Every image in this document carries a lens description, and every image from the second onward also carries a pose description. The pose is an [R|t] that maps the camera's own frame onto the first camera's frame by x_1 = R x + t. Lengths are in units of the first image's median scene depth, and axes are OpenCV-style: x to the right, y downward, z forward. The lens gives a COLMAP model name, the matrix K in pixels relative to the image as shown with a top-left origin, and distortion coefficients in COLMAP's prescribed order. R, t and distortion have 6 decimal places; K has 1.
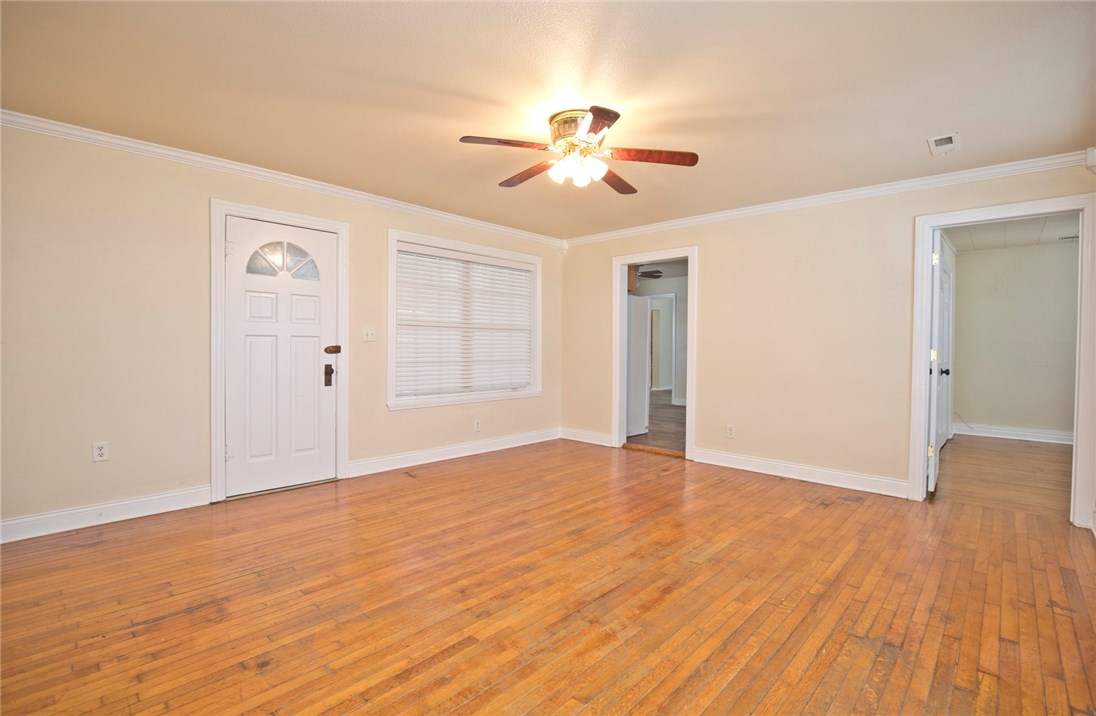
lens RADIAL K [[507.4, 0, 547.9], [0, 507.4, 351.4], [0, 0, 1]] dist [-0.029137, 0.002164]
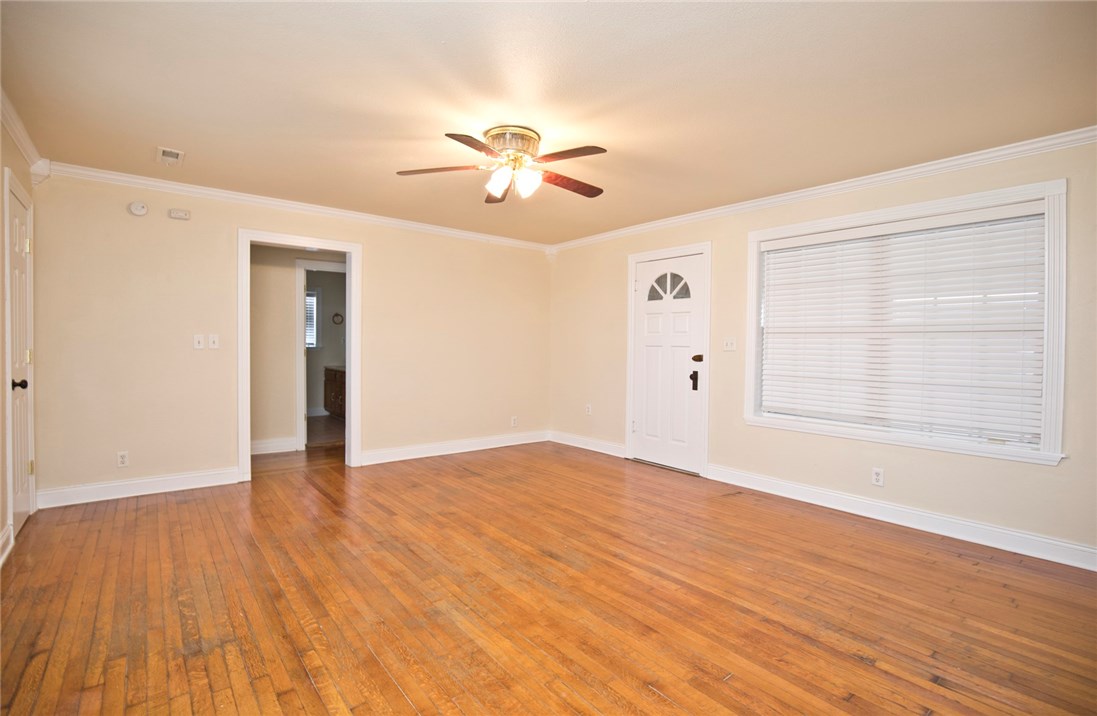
lens RADIAL K [[507.8, 0, 564.7], [0, 507.8, 345.5], [0, 0, 1]] dist [-0.029137, 0.002164]
pose [[-0.121695, -0.010291, -0.992514, 1.024576], [-0.027401, 0.999600, -0.007005, -0.021555], [0.992189, 0.026344, -0.121929, 1.184723]]
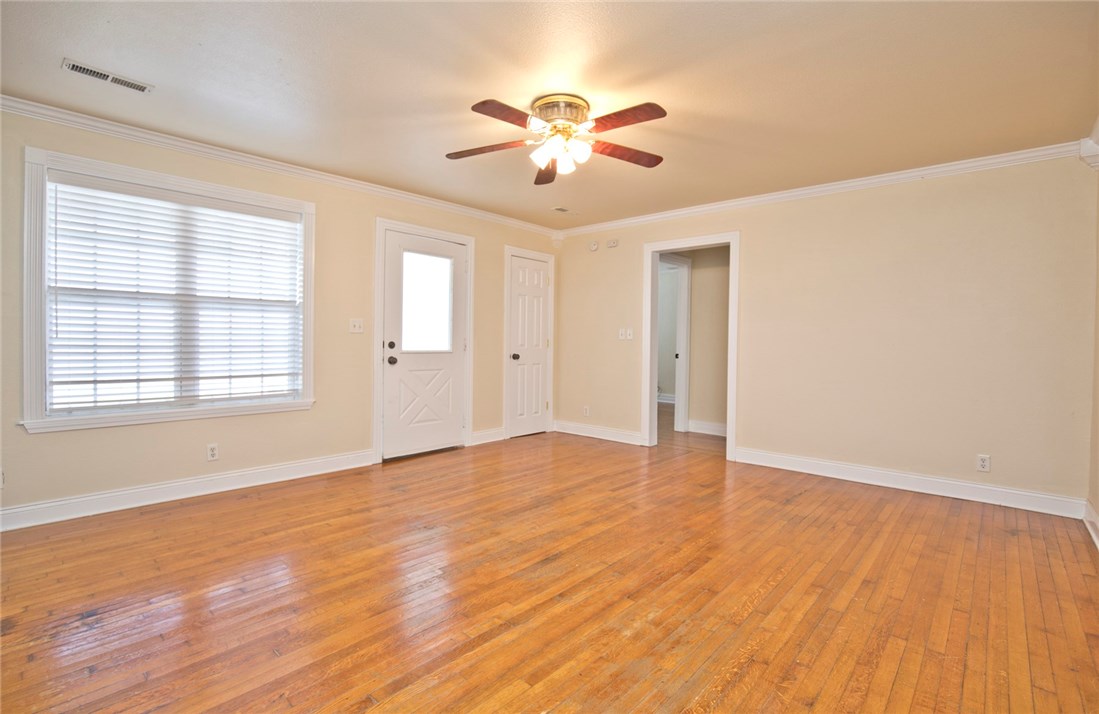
lens RADIAL K [[508.8, 0, 548.9], [0, 508.8, 345.5], [0, 0, 1]] dist [-0.029137, 0.002164]
pose [[-0.999720, -0.019233, -0.013816, 0.081432], [-0.019570, 0.999504, 0.024654, -0.012561], [0.013335, 0.024917, -0.999601, 1.907511]]
